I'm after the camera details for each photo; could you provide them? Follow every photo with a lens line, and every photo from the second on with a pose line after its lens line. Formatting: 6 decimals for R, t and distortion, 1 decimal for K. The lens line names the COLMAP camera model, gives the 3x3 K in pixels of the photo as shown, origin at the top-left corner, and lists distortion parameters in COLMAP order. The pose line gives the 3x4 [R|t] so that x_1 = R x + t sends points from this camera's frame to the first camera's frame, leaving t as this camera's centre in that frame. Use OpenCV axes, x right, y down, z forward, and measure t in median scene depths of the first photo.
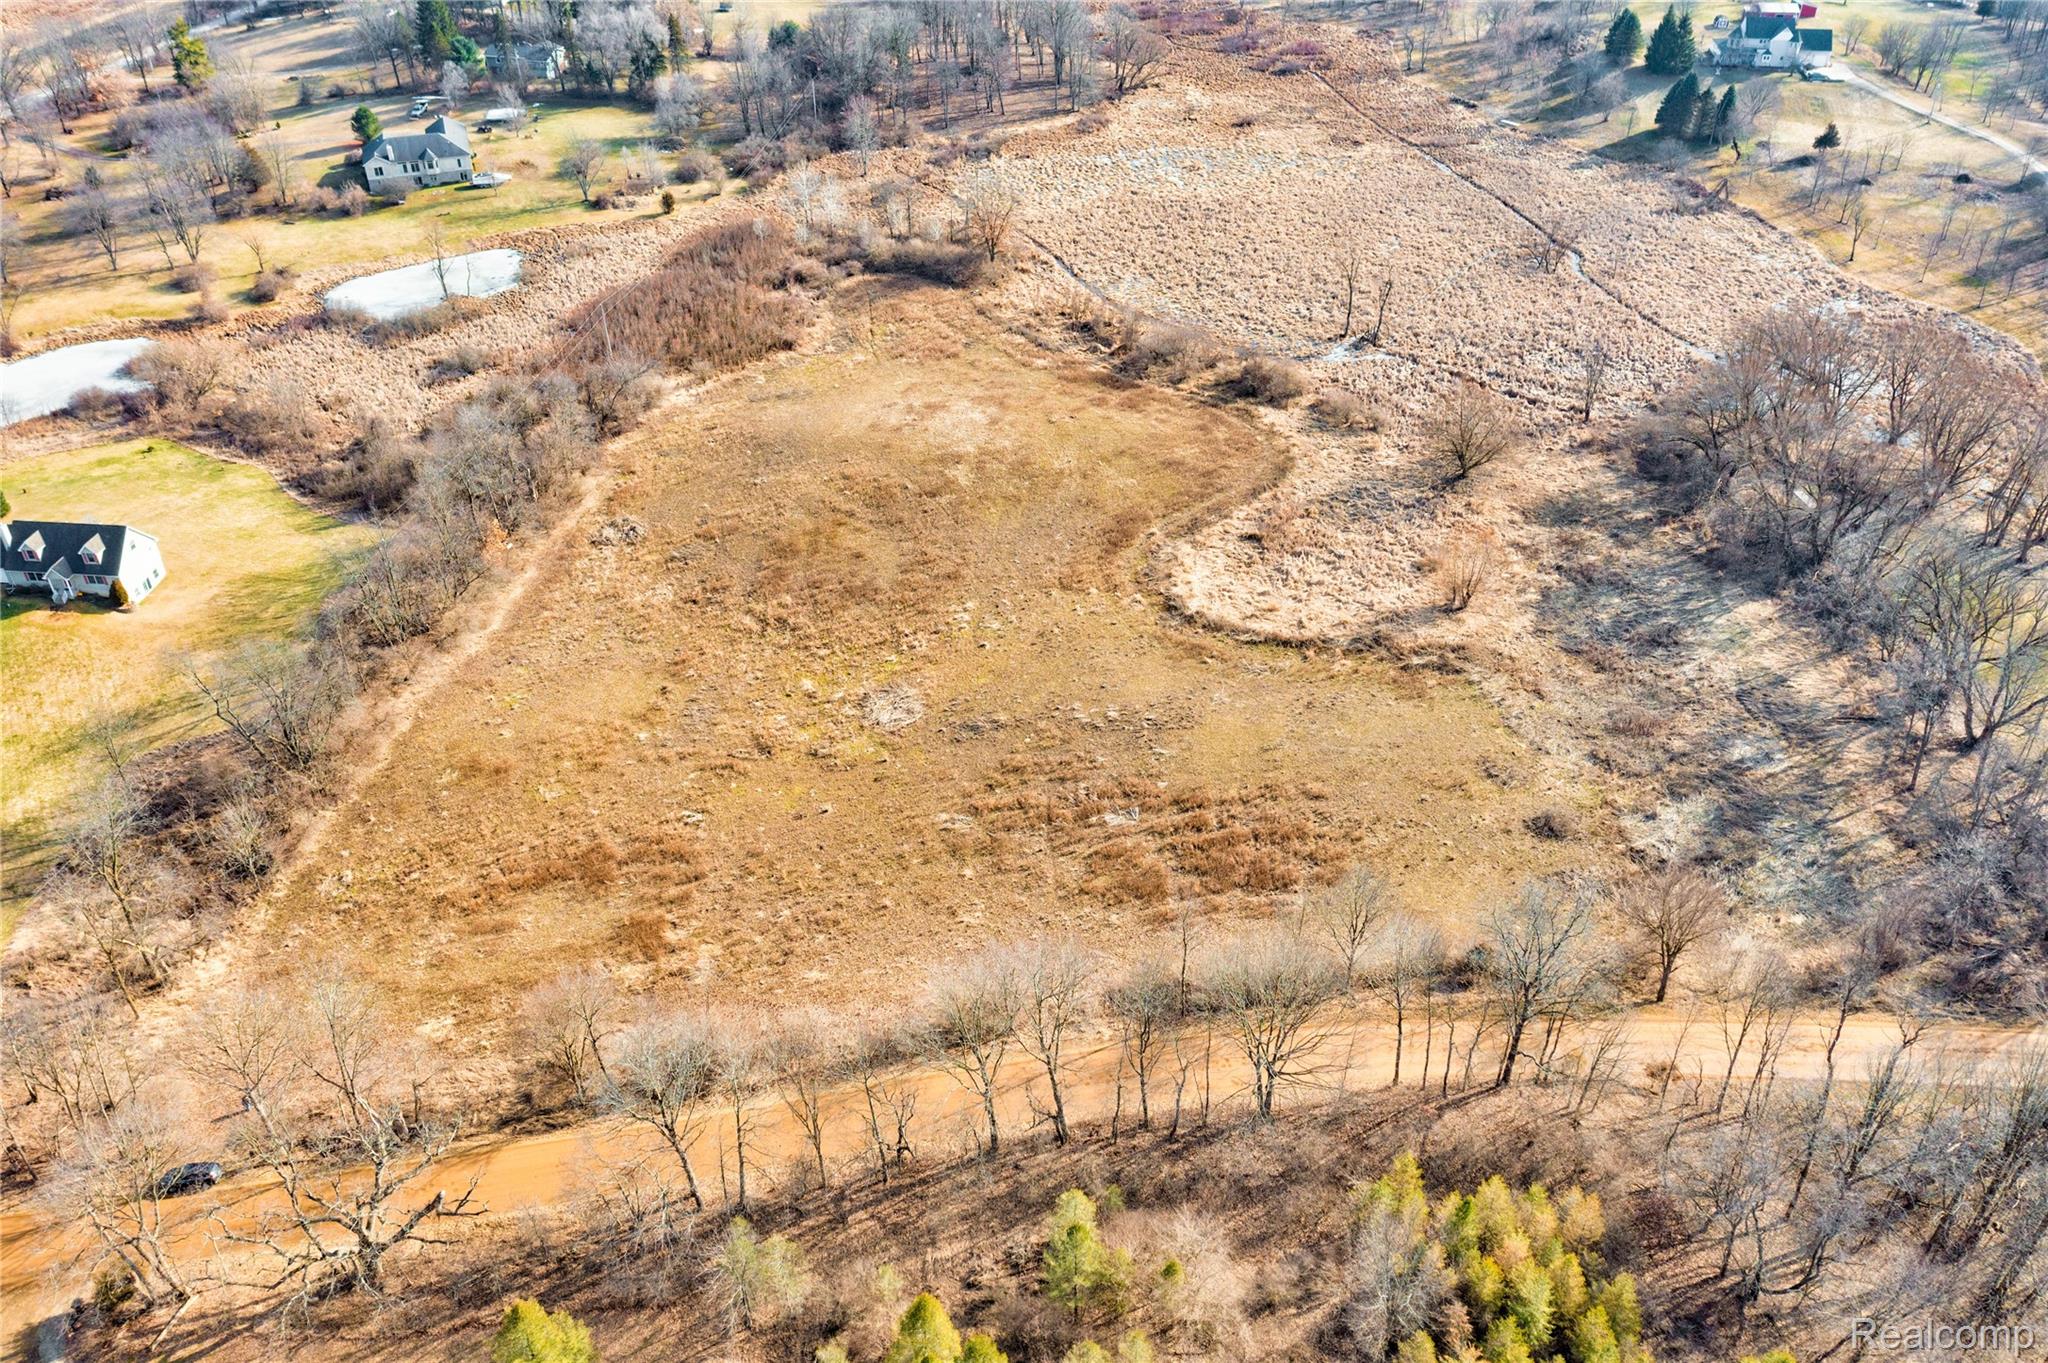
lens RADIAL K [[1599.1, 0, 1019.2], [0, 1599.1, 710.1], [0, 0, 1]] dist [-0.002959, 0.002205]
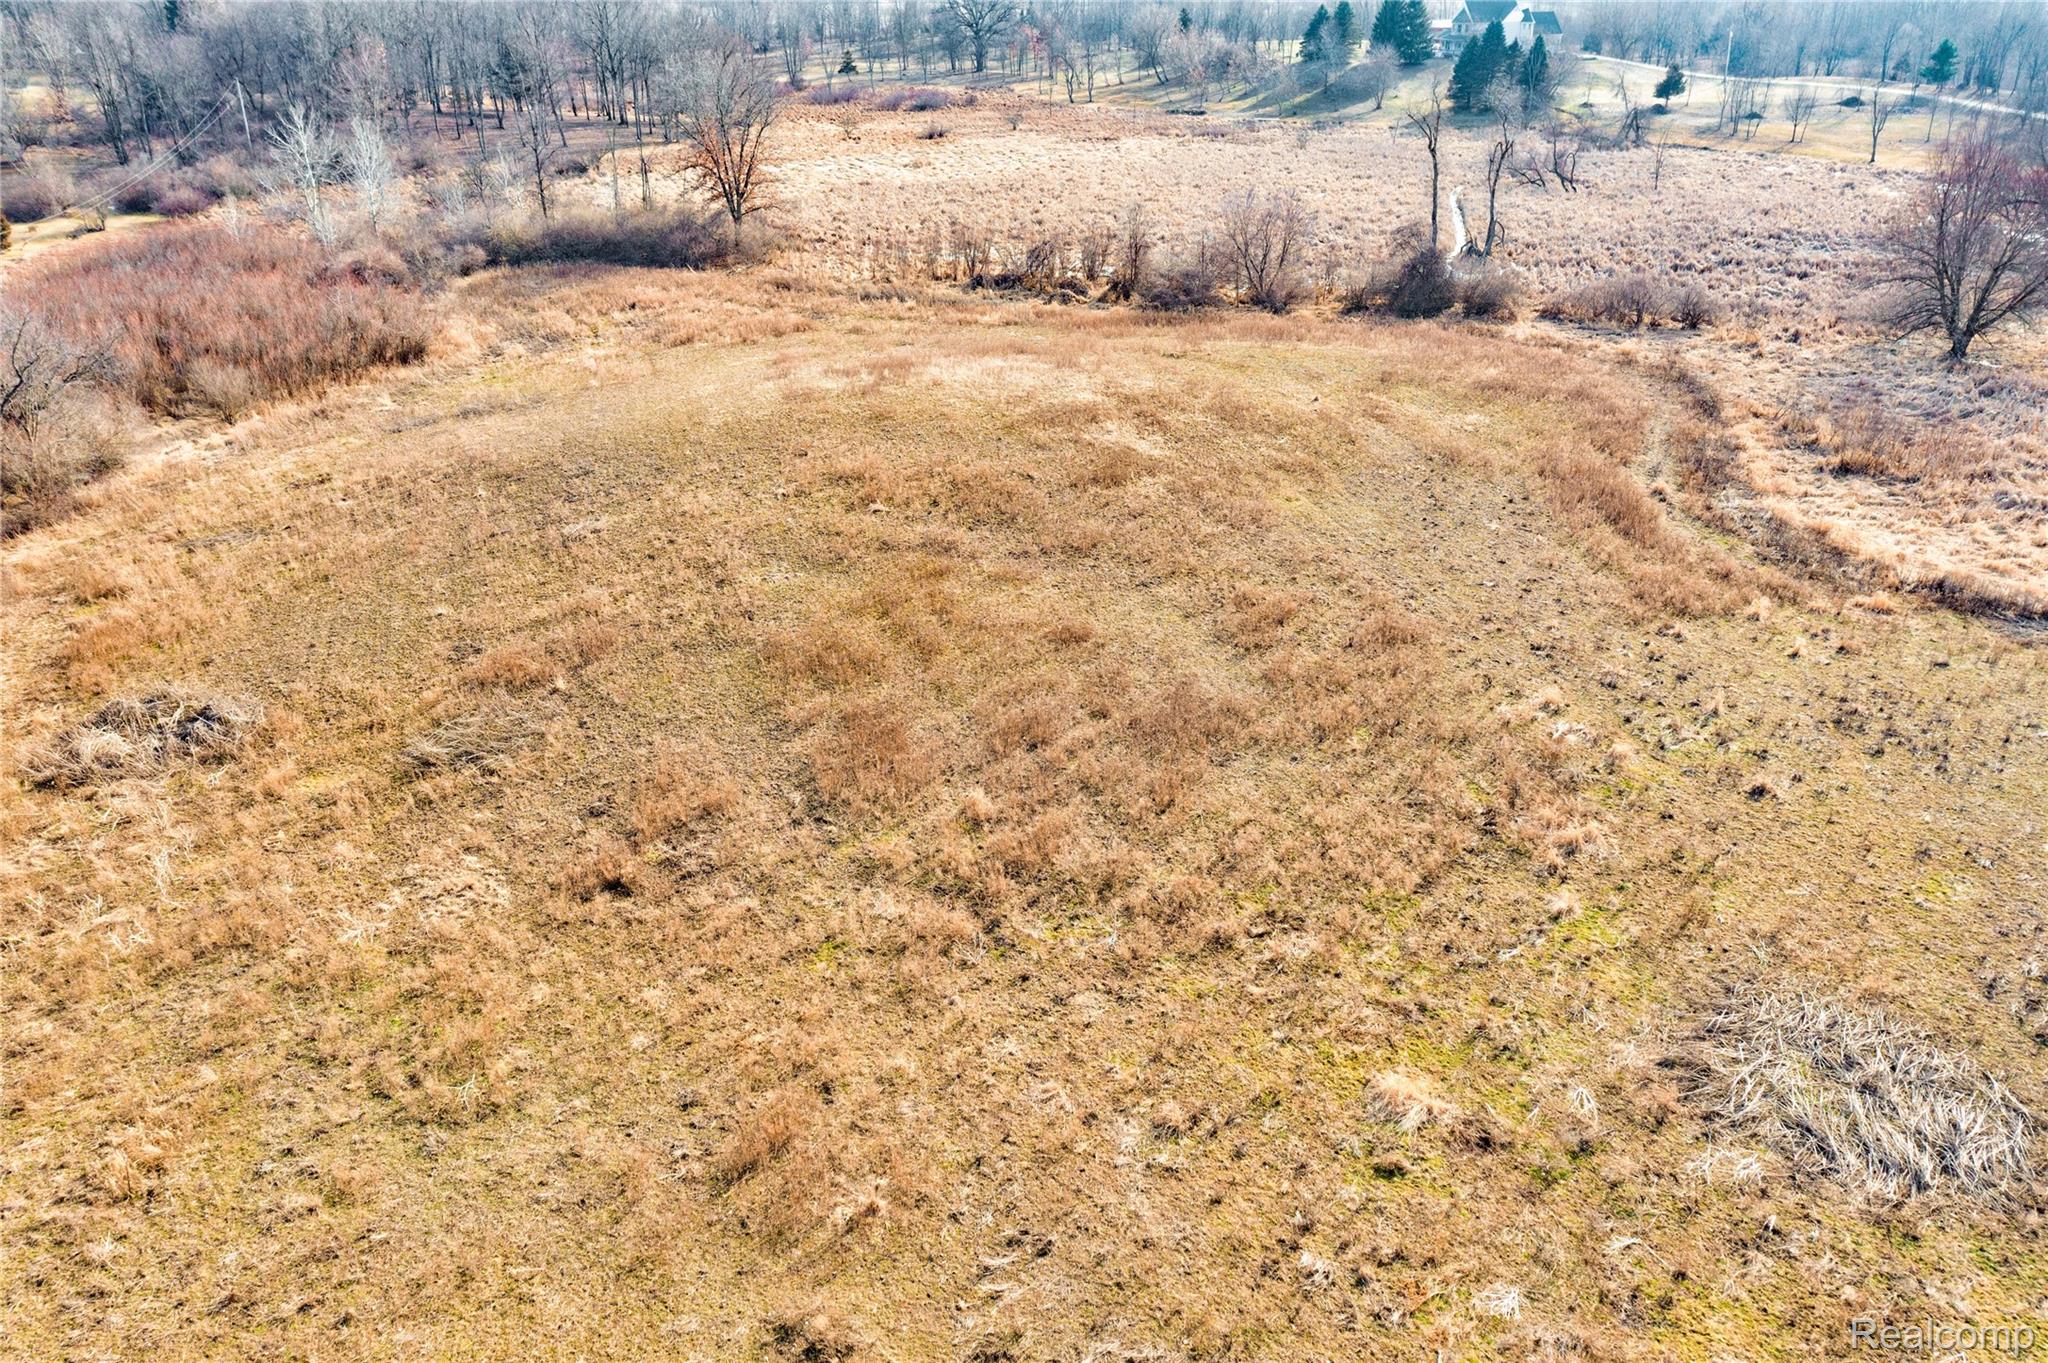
lens RADIAL K [[1635.5, 0, 1024.0], [0, 1635.5, 681.5], [0, 0, 1]] dist [-0.001491, 0.004107]
pose [[0.908759, -0.173650, 0.379478, -0.219601], [0.250609, 0.954180, -0.163512, -0.039556], [-0.333696, 0.243694, 0.910637, 0.705047]]
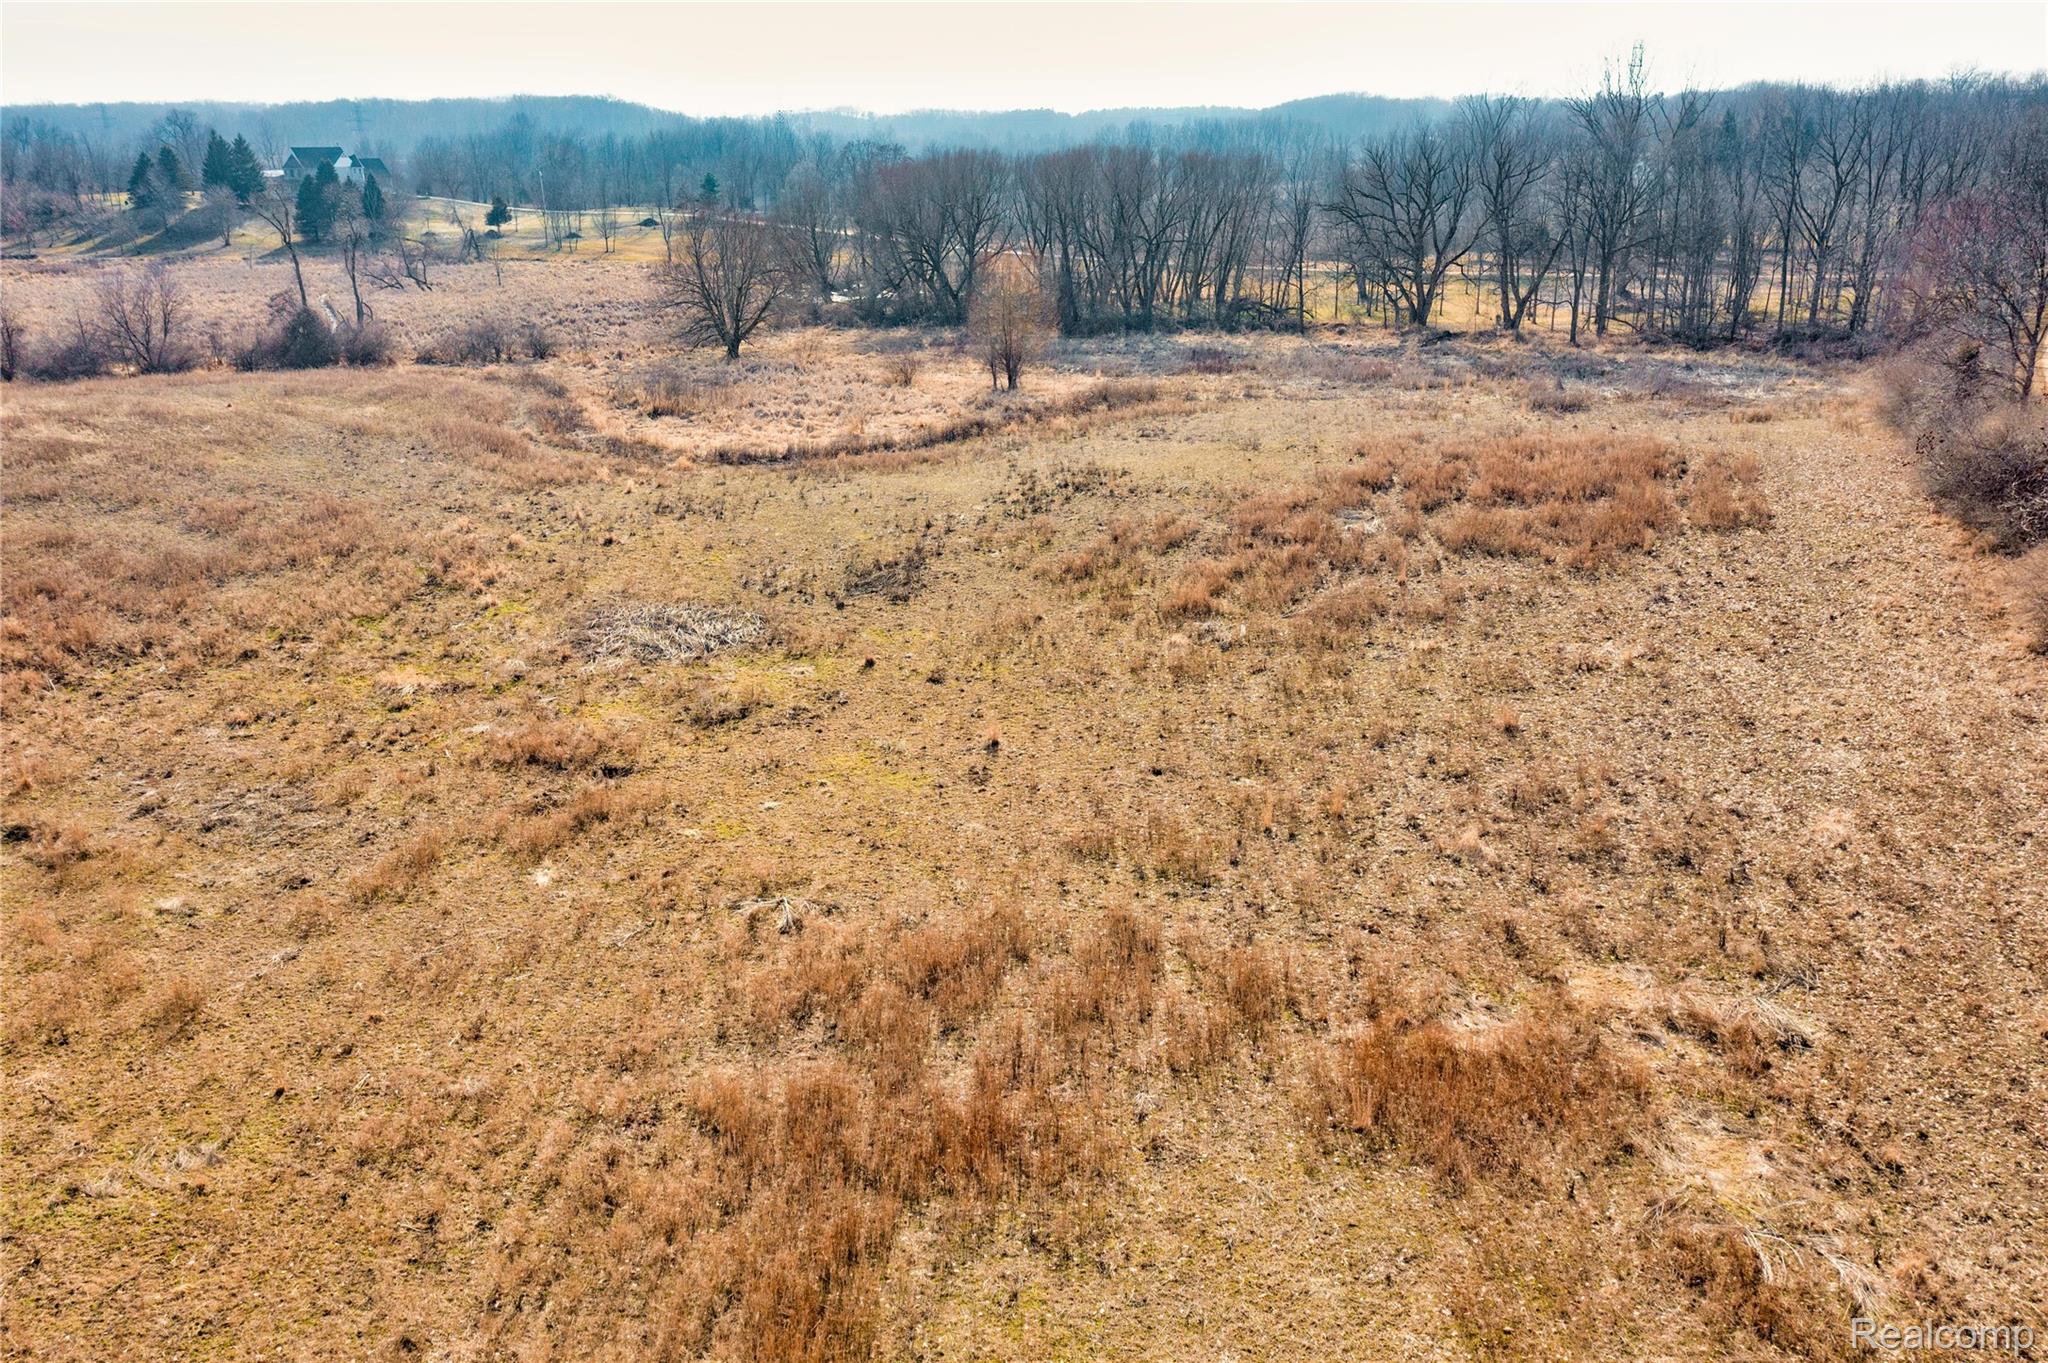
lens RADIAL K [[1599.1, 0, 1019.2], [0, 1599.1, 710.1], [0, 0, 1]] dist [-0.002959, 0.002205]
pose [[0.470953, -0.303516, 0.828300, -0.301637], [0.525257, 0.850843, 0.013127, 0.046089], [-0.708737, 0.428888, 0.560131, 0.639846]]
